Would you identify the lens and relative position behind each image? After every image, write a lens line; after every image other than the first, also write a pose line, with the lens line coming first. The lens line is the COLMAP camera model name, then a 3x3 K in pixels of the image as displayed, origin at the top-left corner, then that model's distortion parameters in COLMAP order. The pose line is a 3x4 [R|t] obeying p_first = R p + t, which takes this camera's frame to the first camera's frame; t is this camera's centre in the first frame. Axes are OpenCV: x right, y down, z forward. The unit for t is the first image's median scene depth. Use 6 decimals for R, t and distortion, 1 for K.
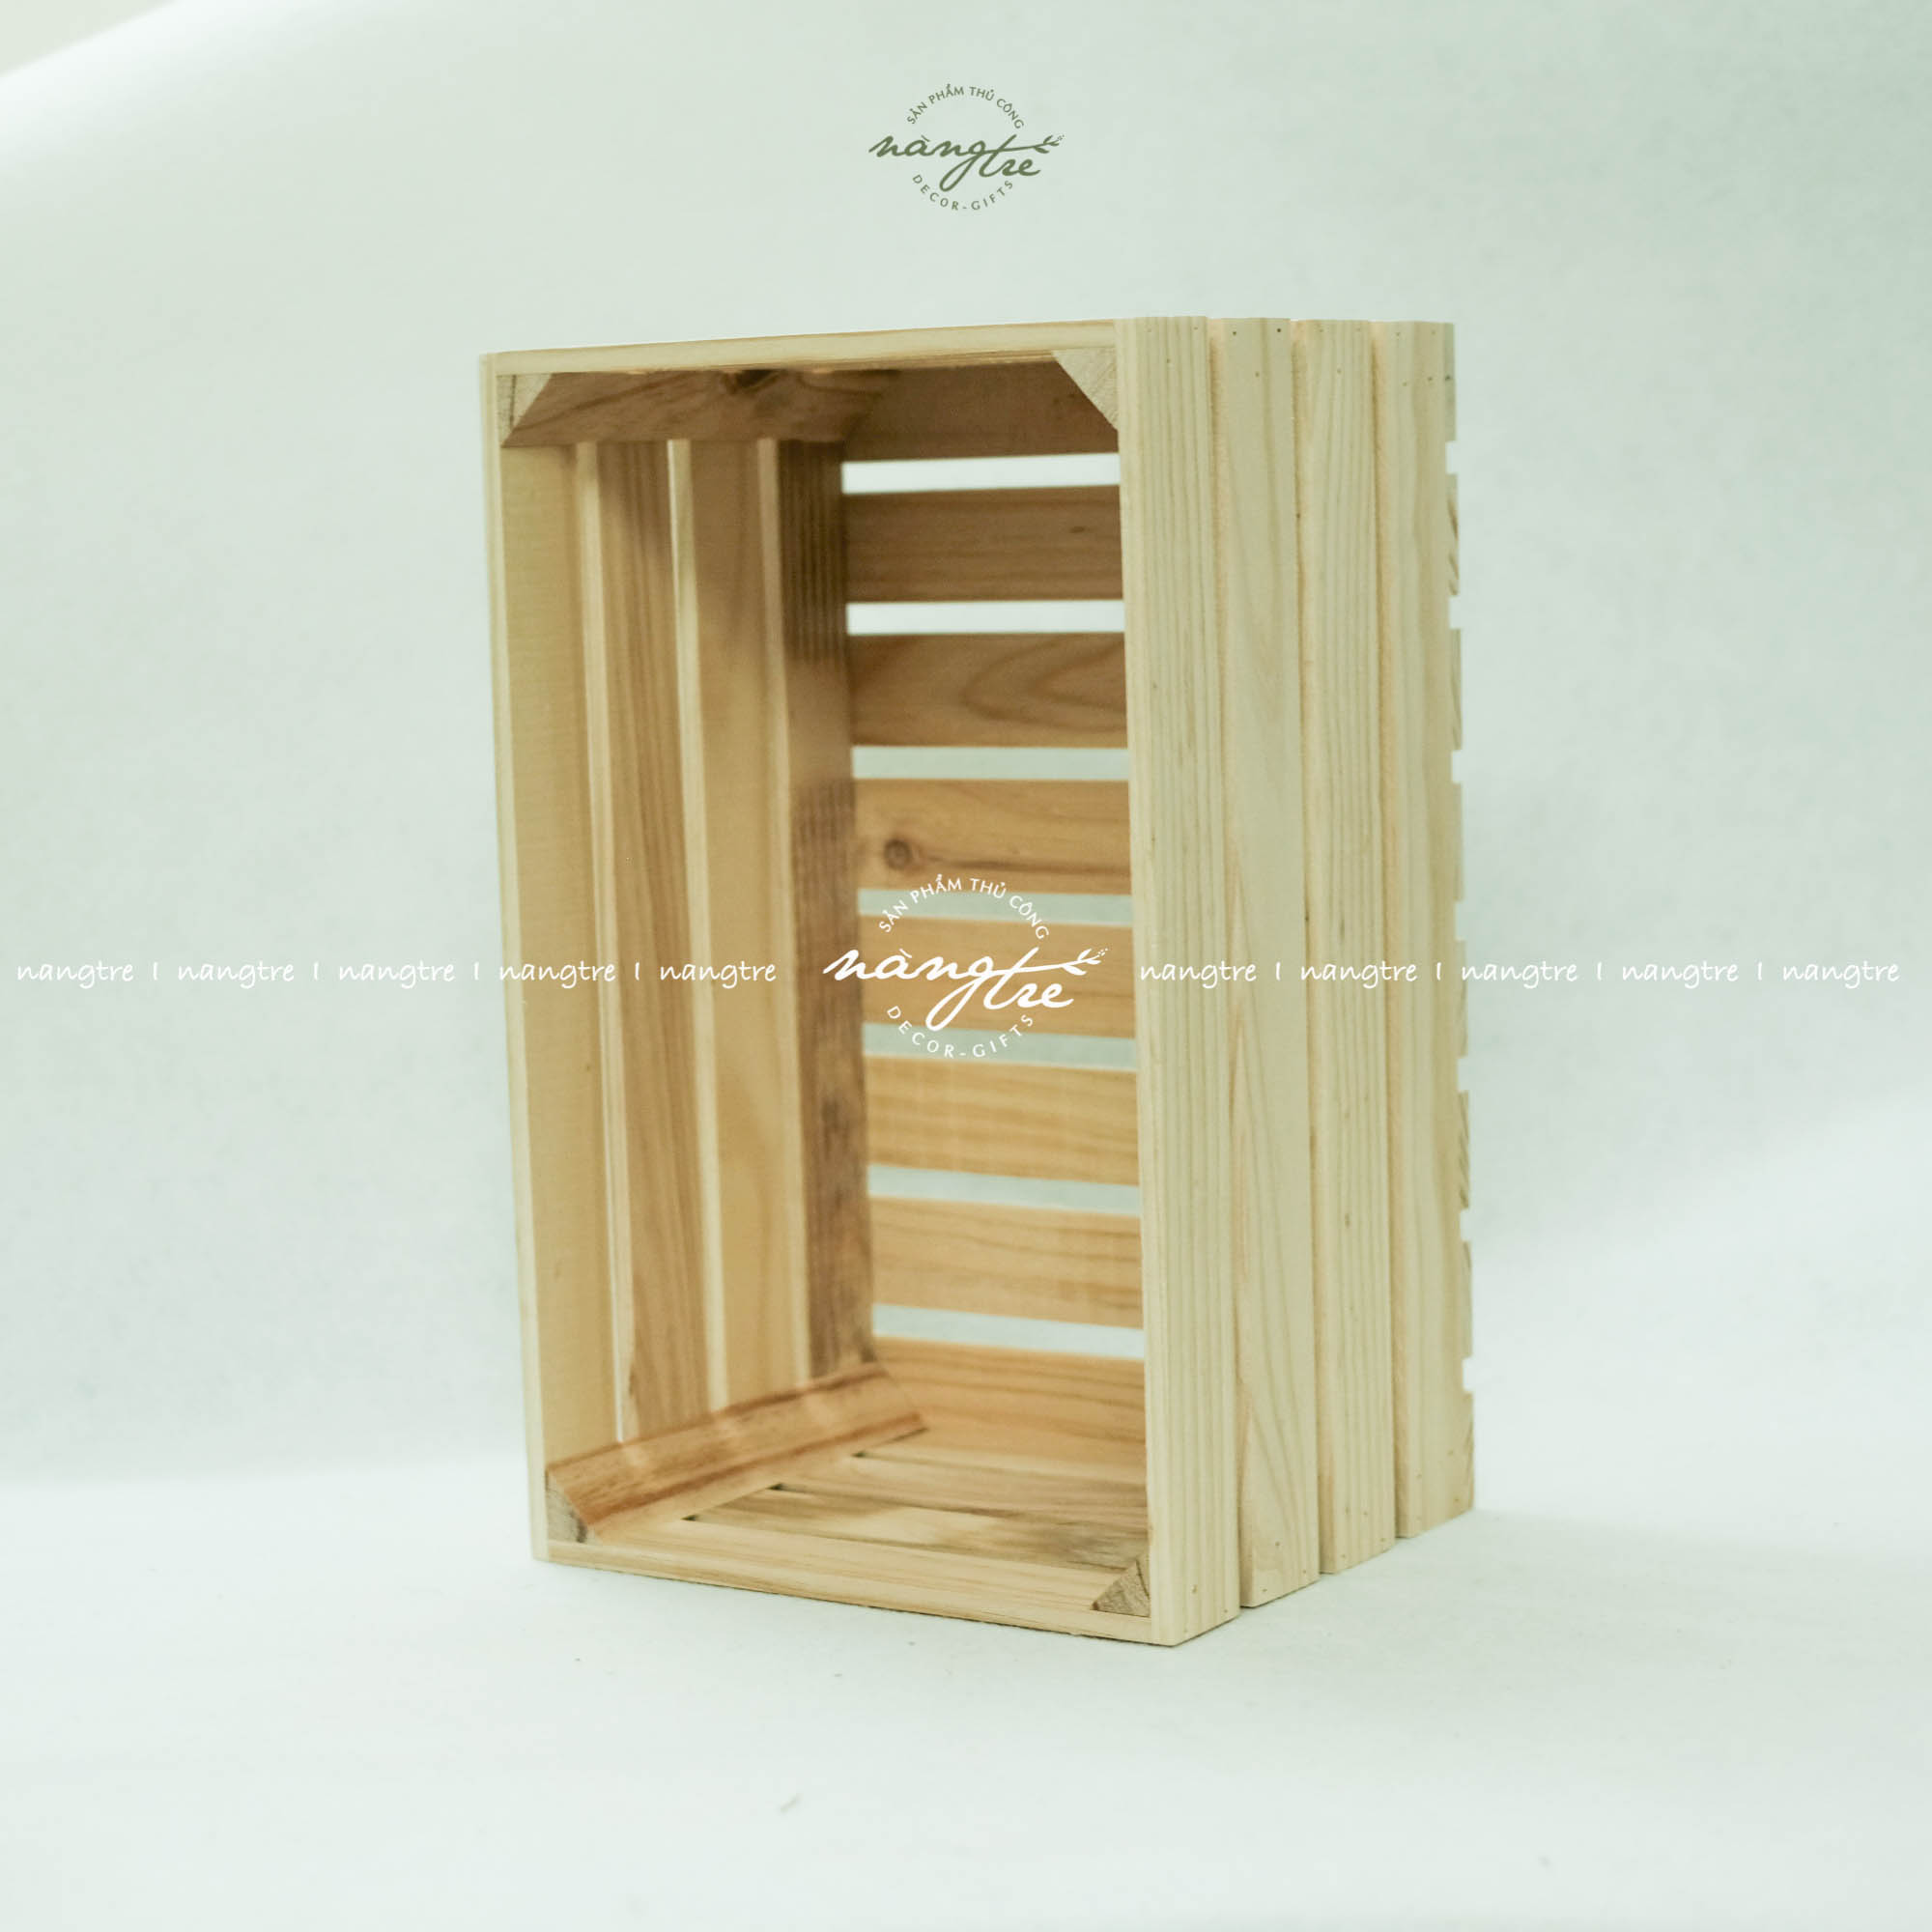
lens RADIAL K [[4448.1, 0, 966.0], [0, 4448.1, 966.0], [0, 0, 1]] dist [-0.056901, -0.048987]
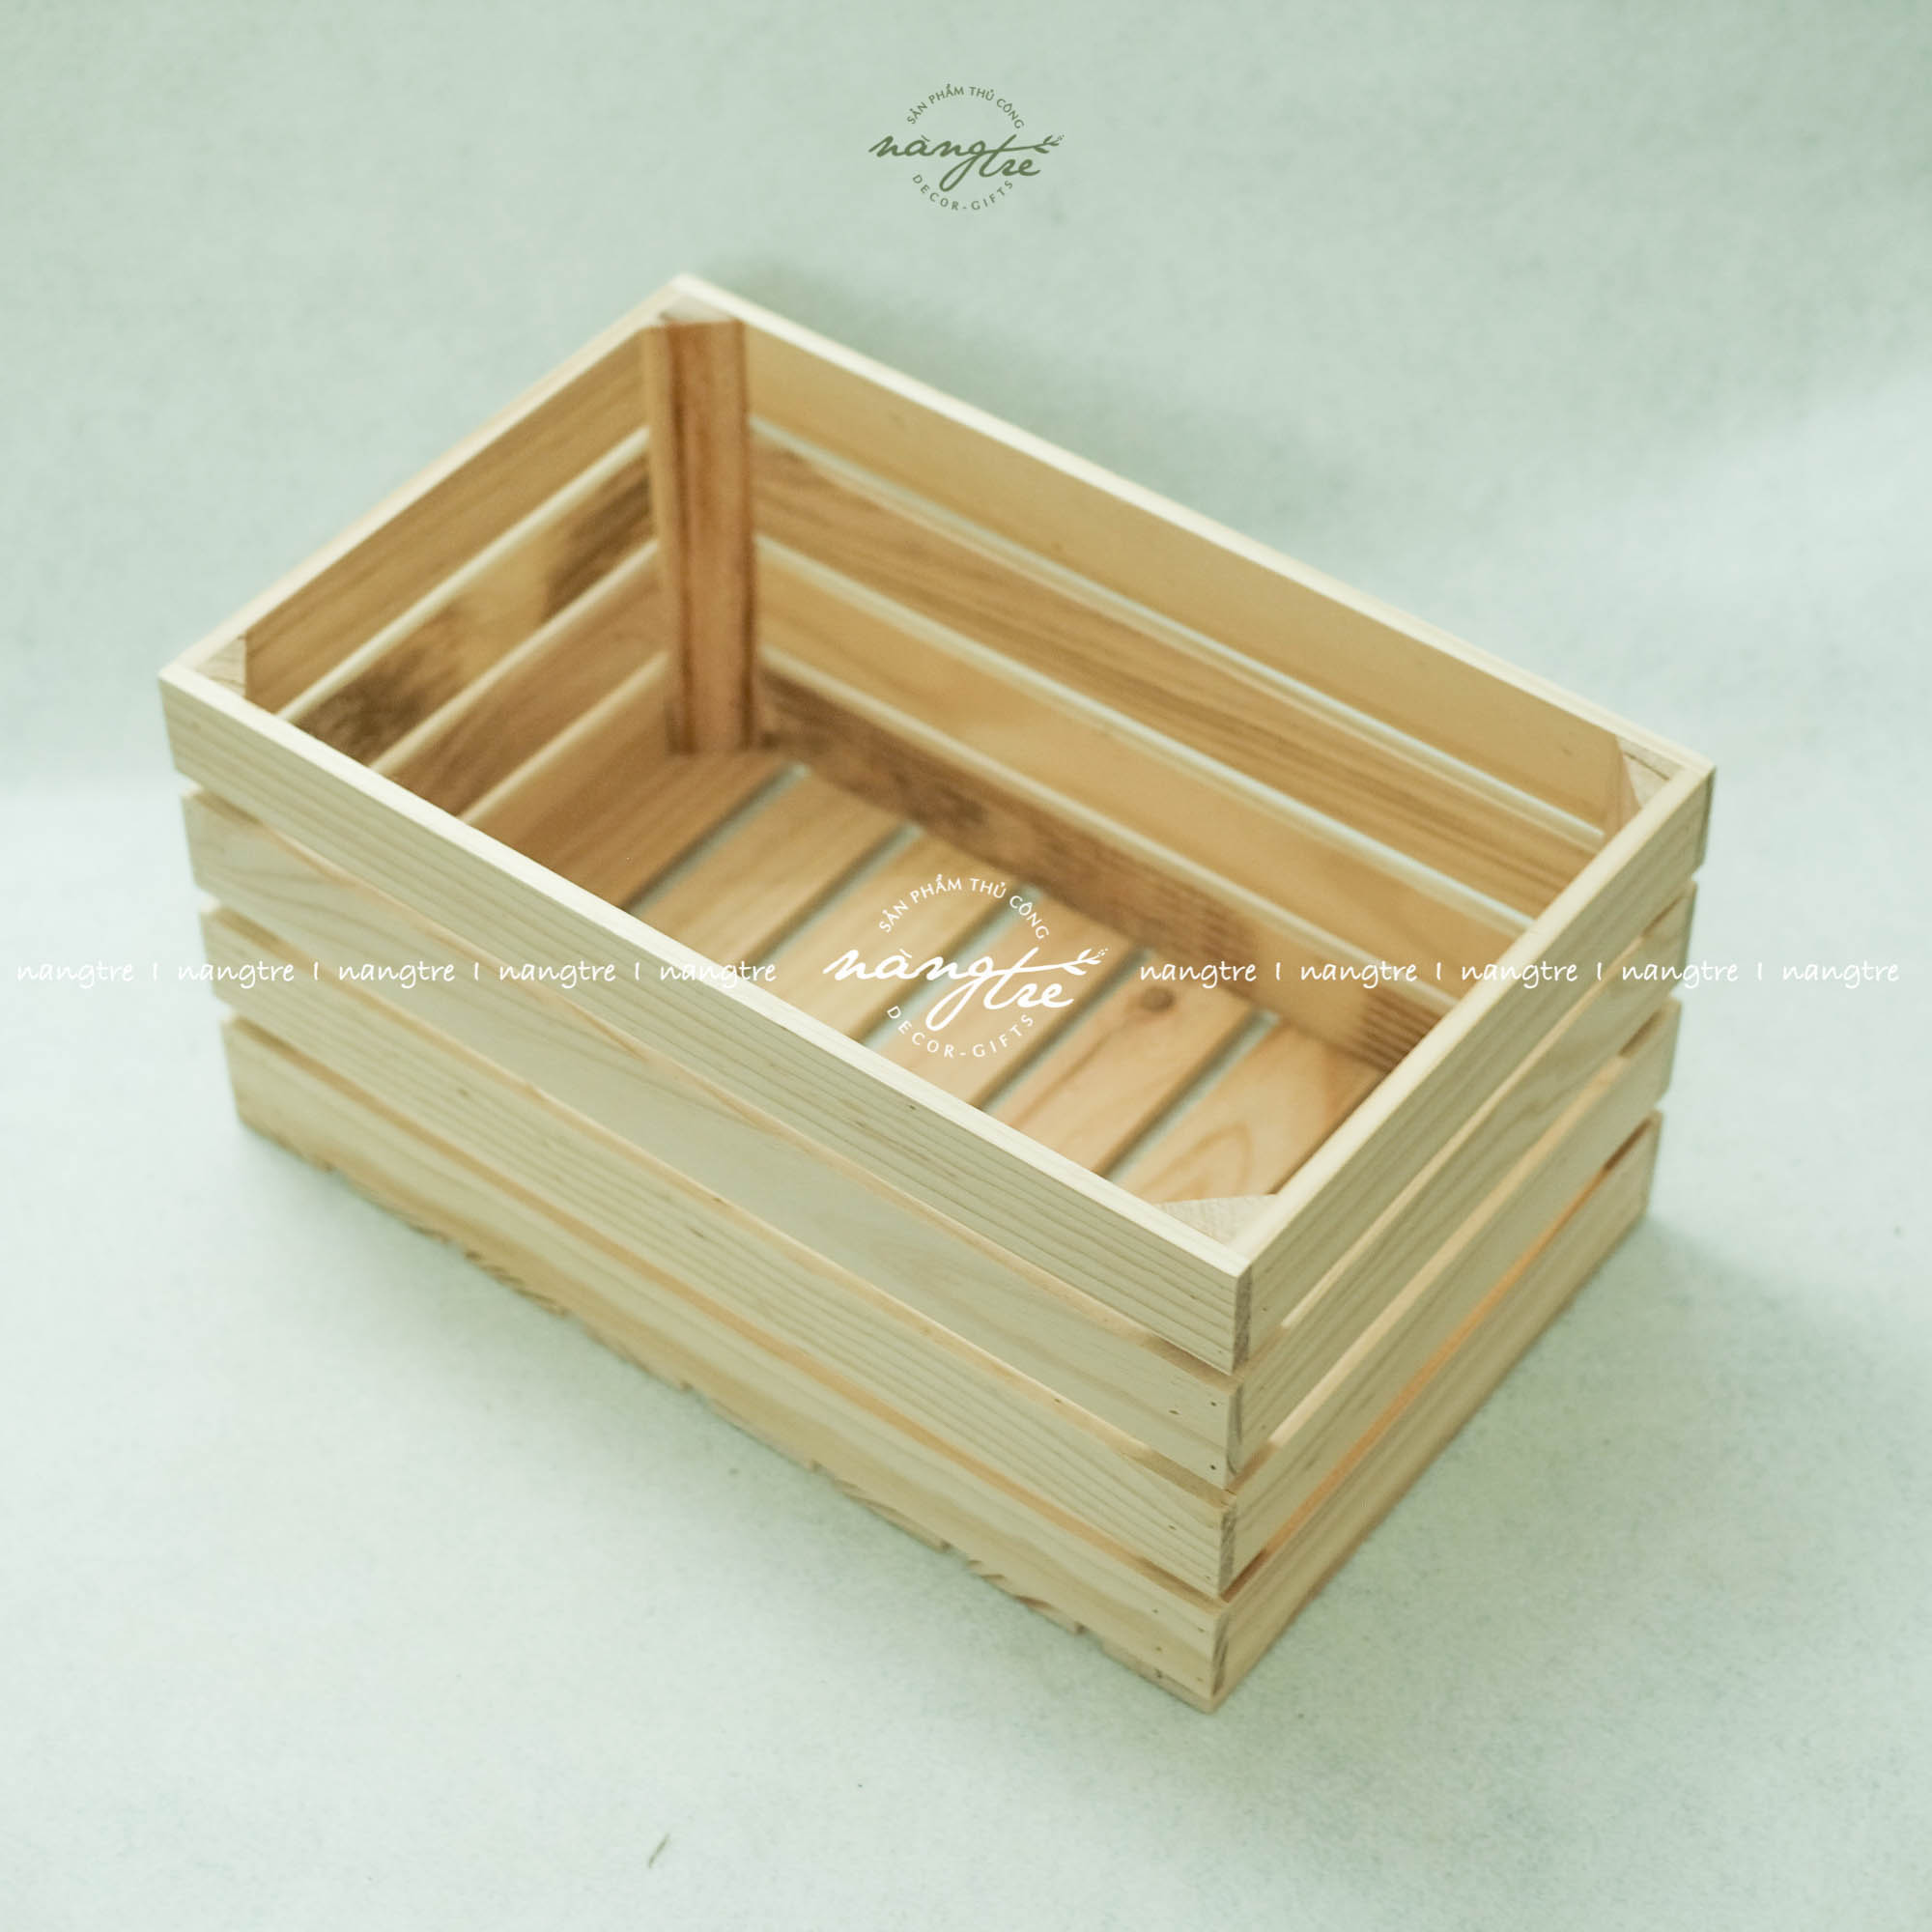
lens RADIAL K [[4448.1, 0, 966.0], [0, 4448.1, 966.0], [0, 0, 1]] dist [-0.056901, -0.048987]
pose [[-0.527540, 0.848003, -0.050909, 0.050903], [-0.814090, -0.487496, 0.315602, -0.304596], [0.242814, 0.207937, 0.947525, 0.099297]]
